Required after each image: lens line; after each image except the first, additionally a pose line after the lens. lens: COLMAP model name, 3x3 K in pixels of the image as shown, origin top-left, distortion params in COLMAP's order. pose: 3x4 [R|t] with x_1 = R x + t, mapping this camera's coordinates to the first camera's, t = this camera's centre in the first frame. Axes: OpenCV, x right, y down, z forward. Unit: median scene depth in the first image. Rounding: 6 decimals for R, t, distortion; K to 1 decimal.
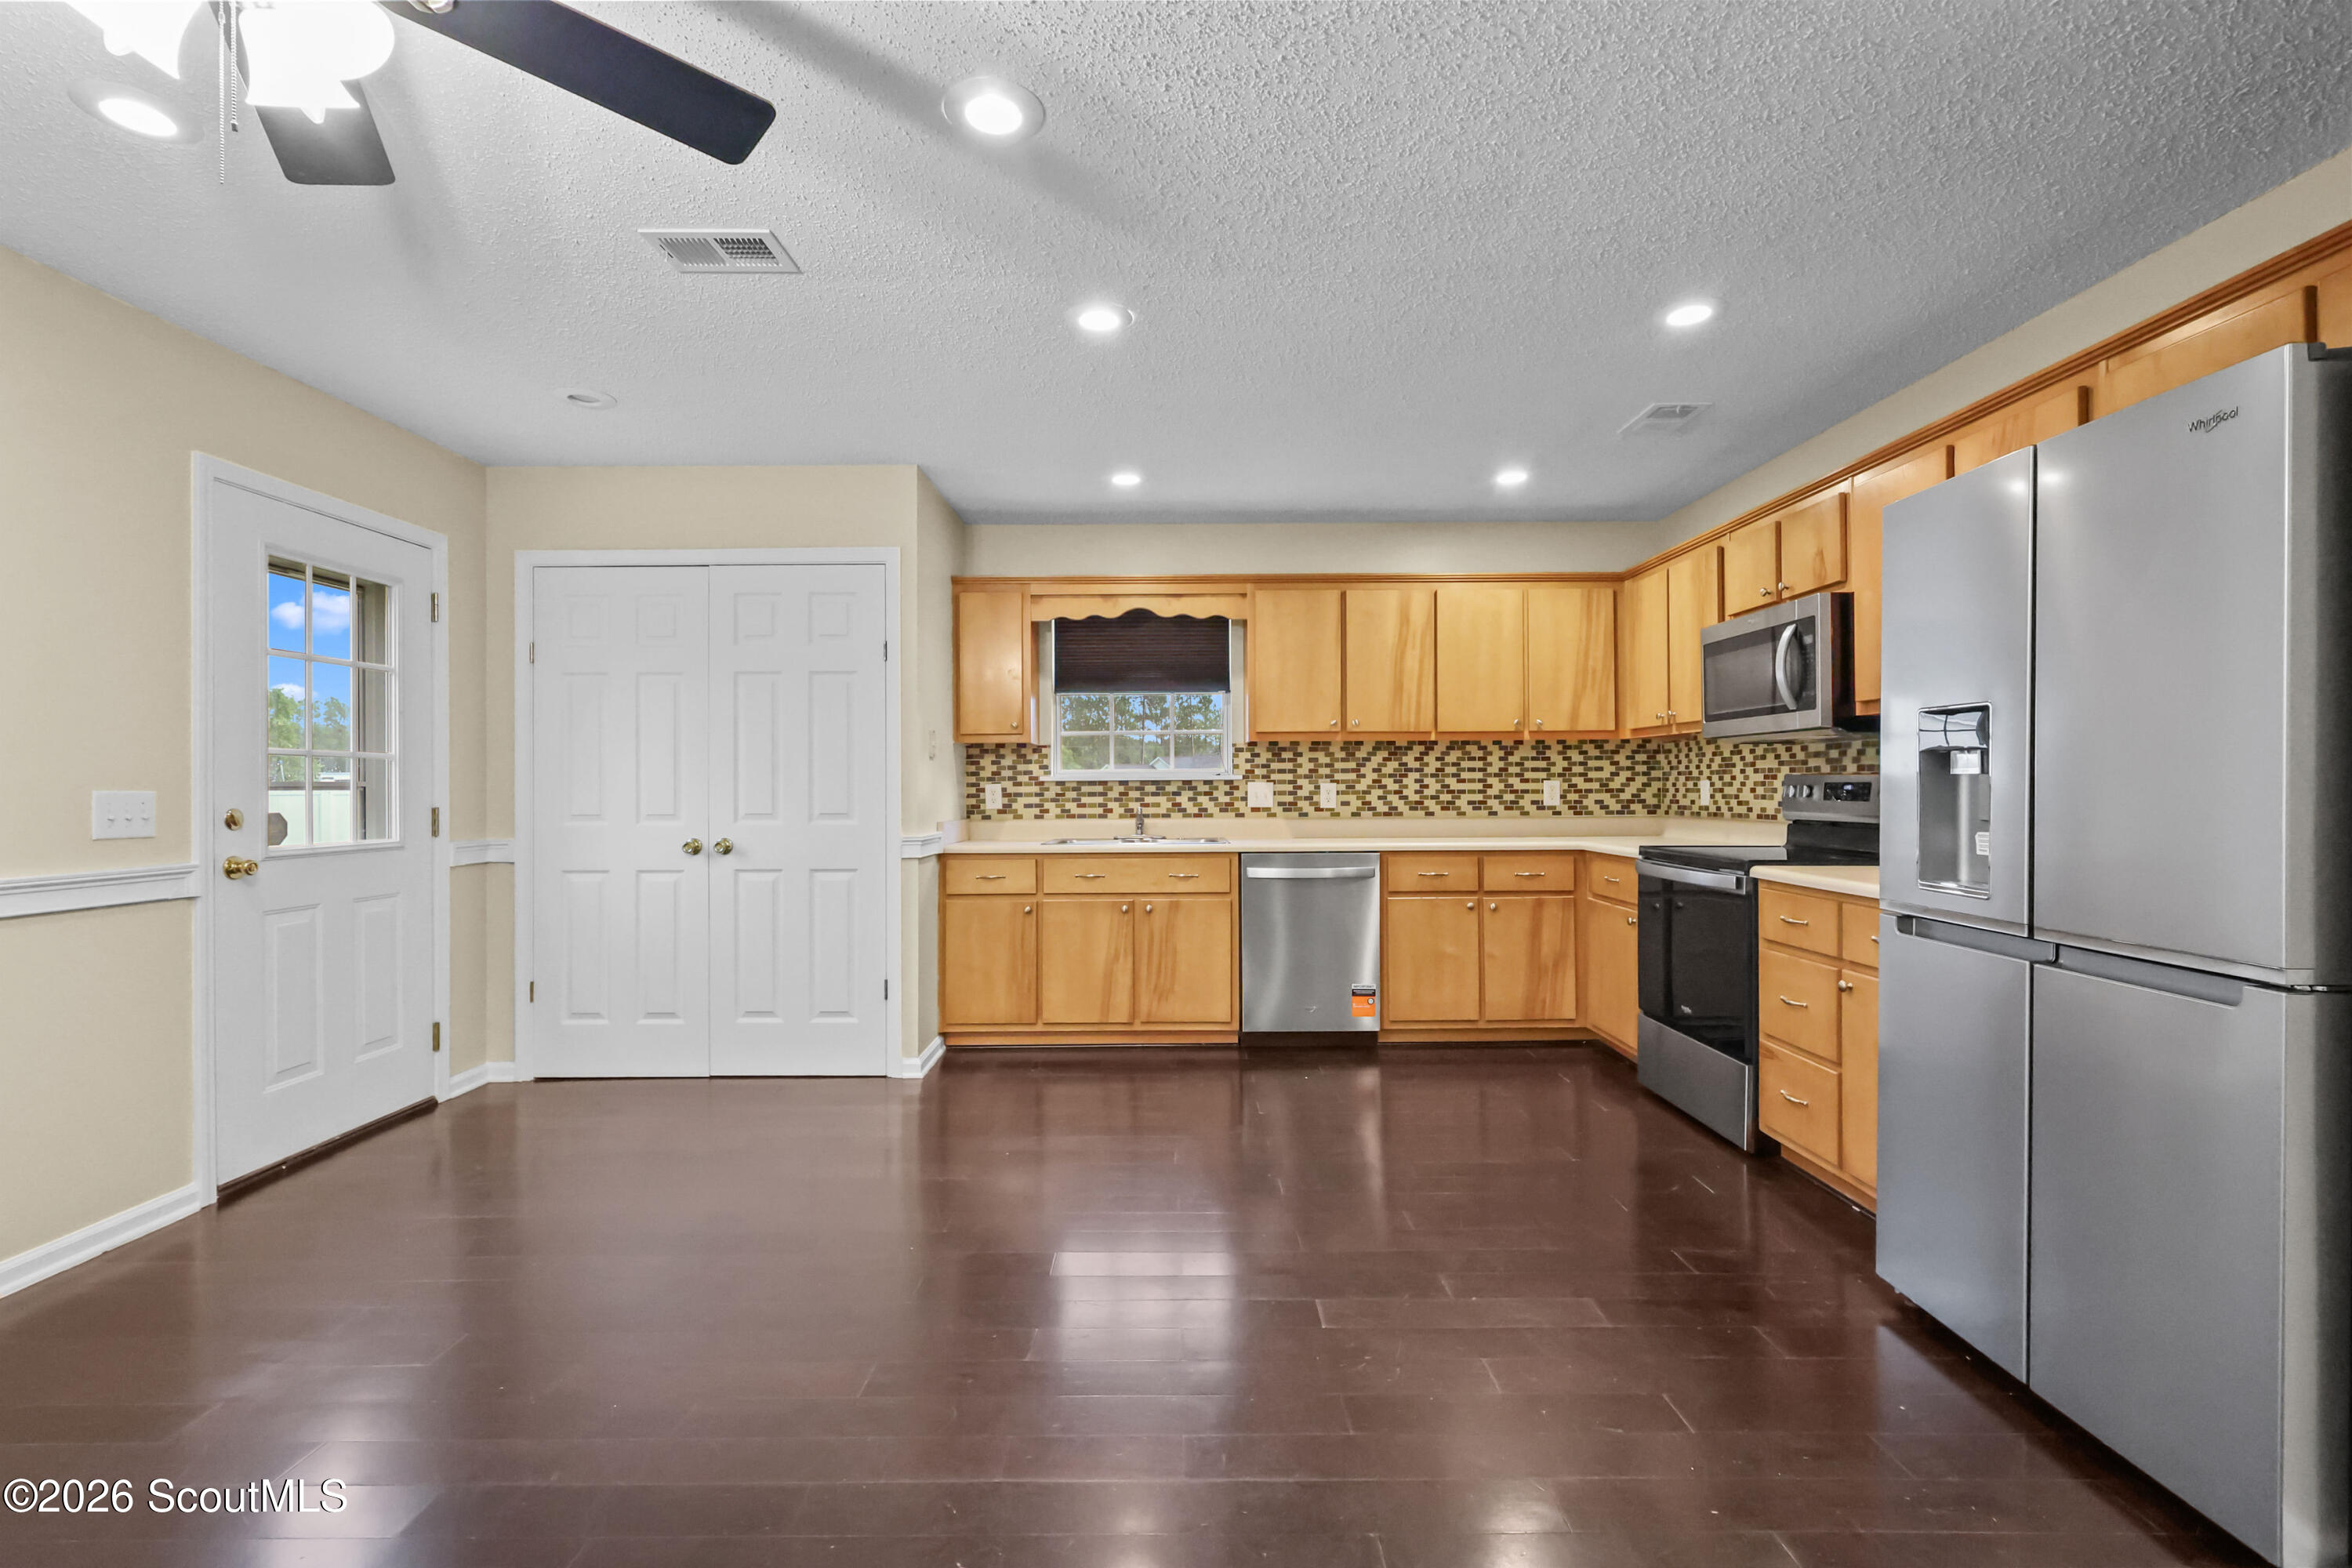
lens RADIAL K [[1093.7, 0, 1176.0], [0, 1093.7, 784.0], [0, 0, 1]] dist [-0.001276, -0.000443]
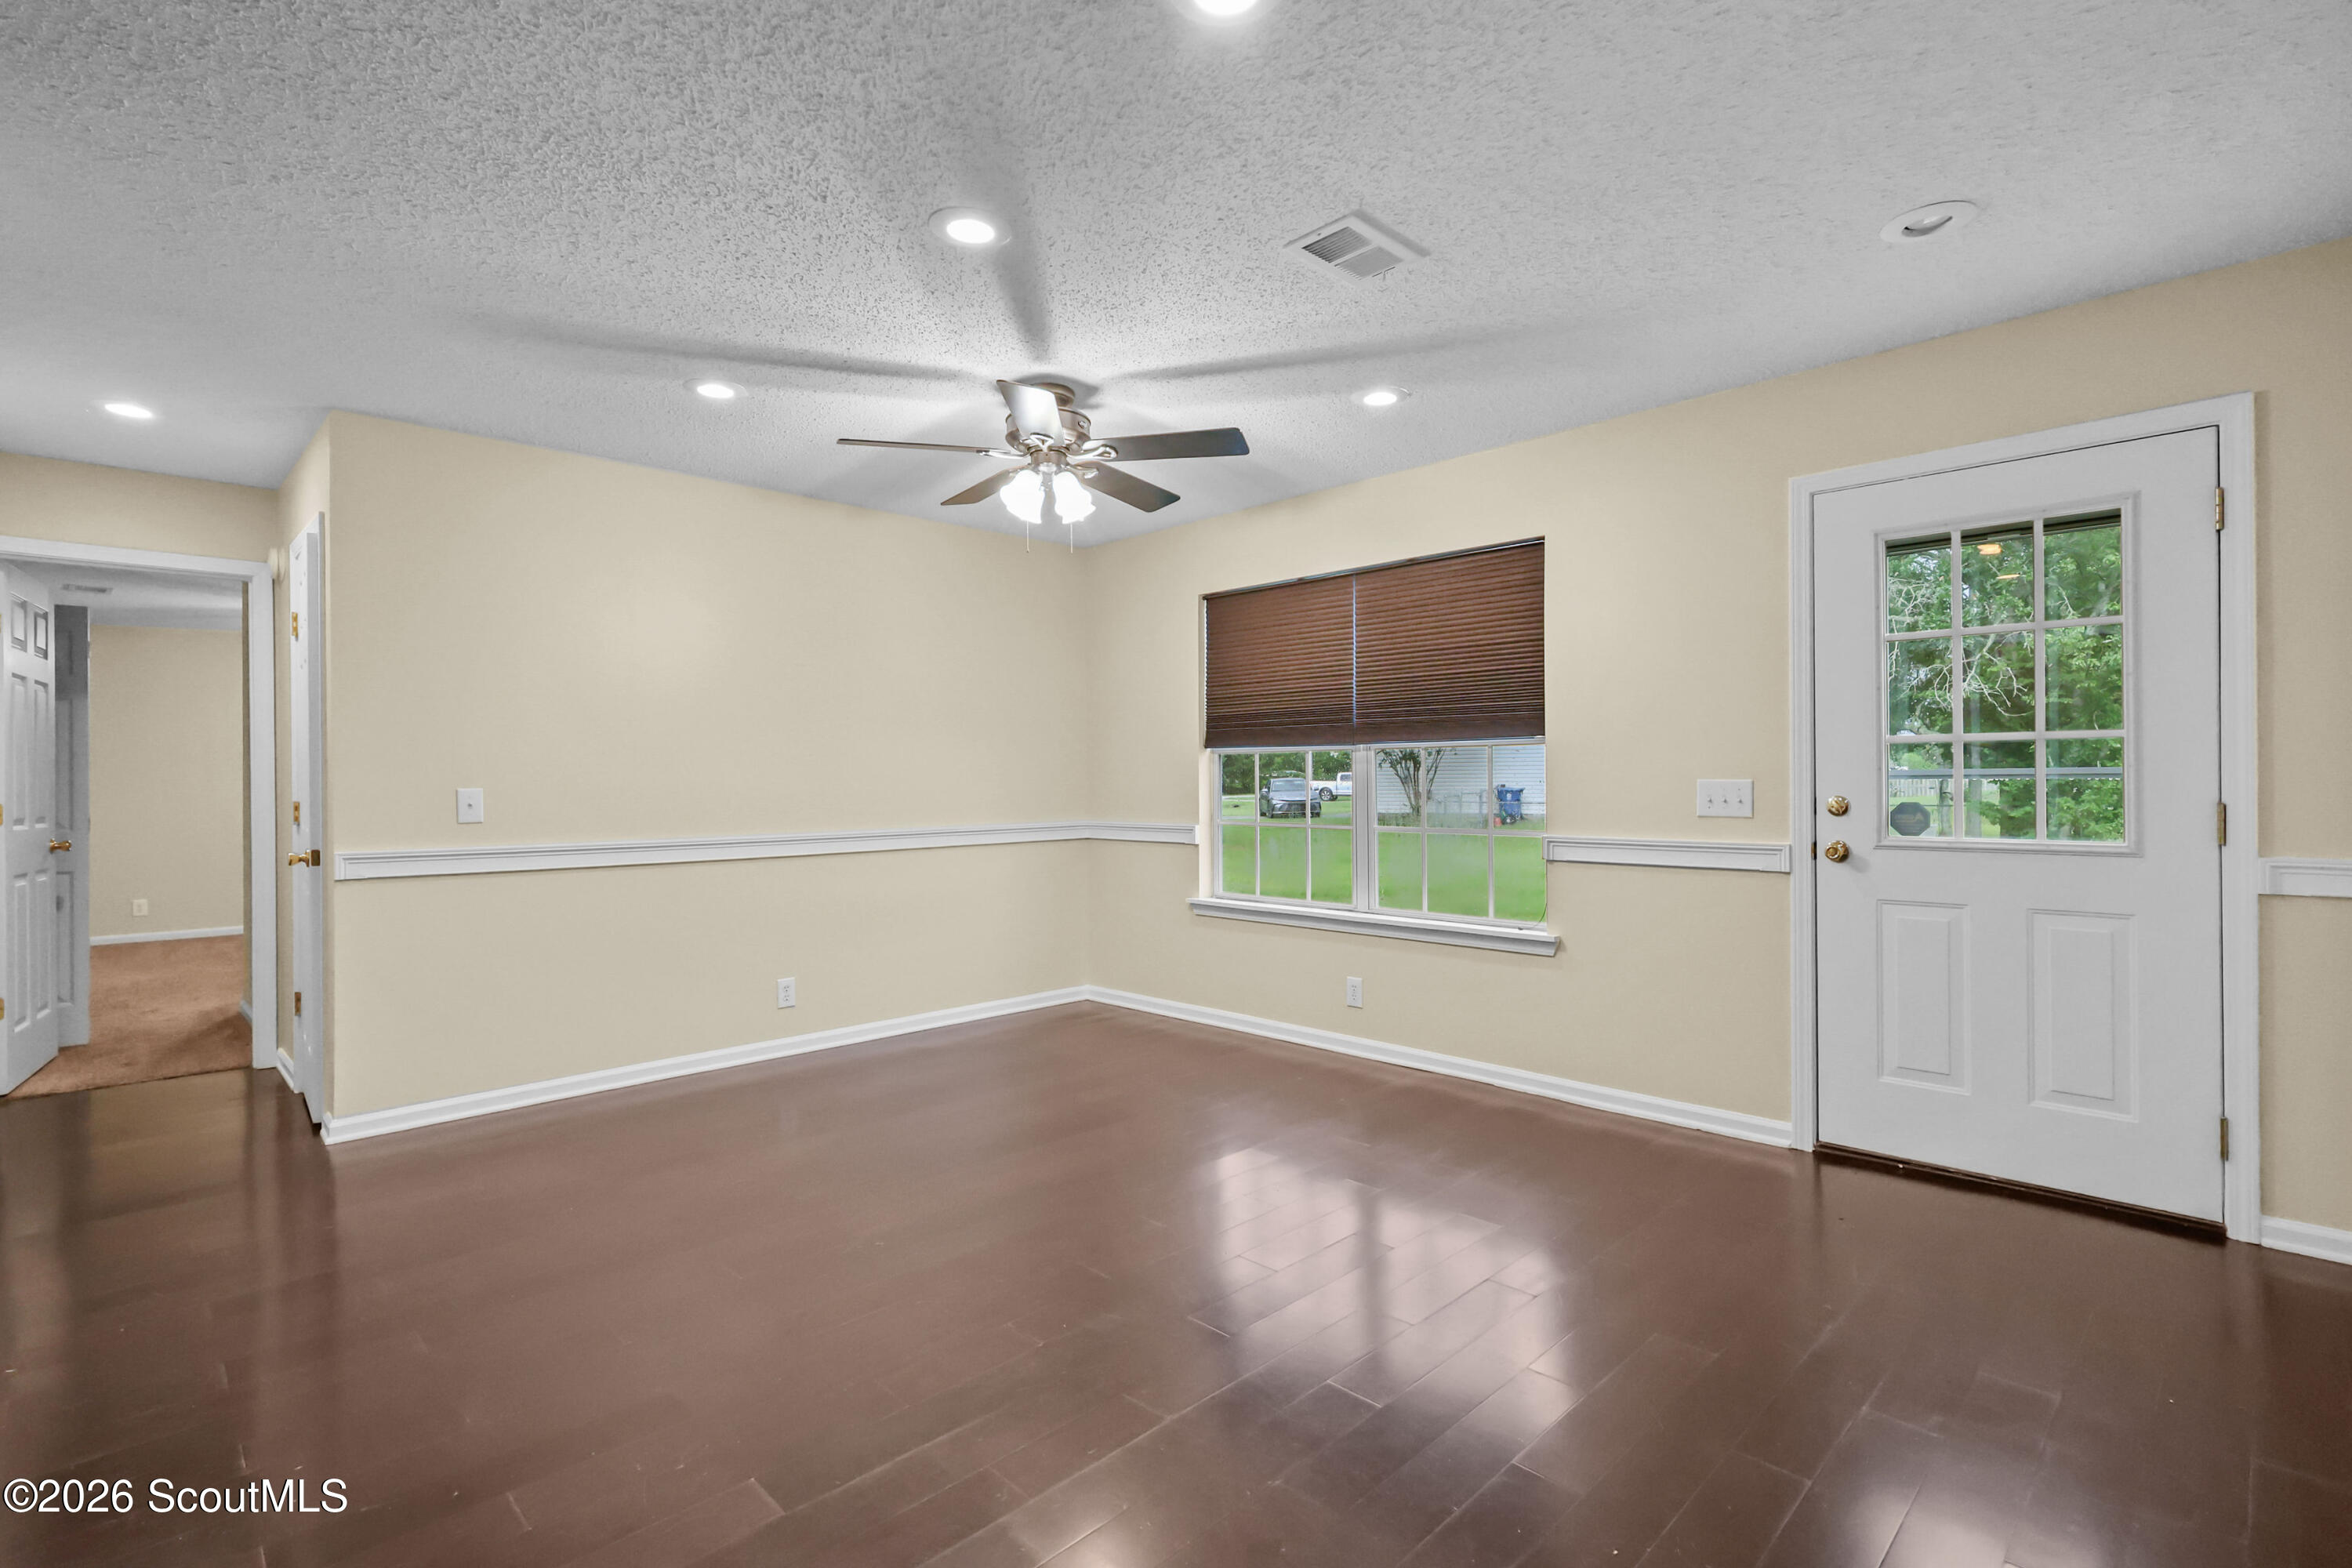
lens RADIAL K [[1093.7, 0, 1176.0], [0, 1093.7, 784.0], [0, 0, 1]] dist [-0.001276, -0.000443]
pose [[-0.705841, 0.010097, -0.708299, 0.216535], [0.006905, 0.999949, 0.007374, -0.001026], [0.708337, 0.000314, -0.705874, 0.813538]]
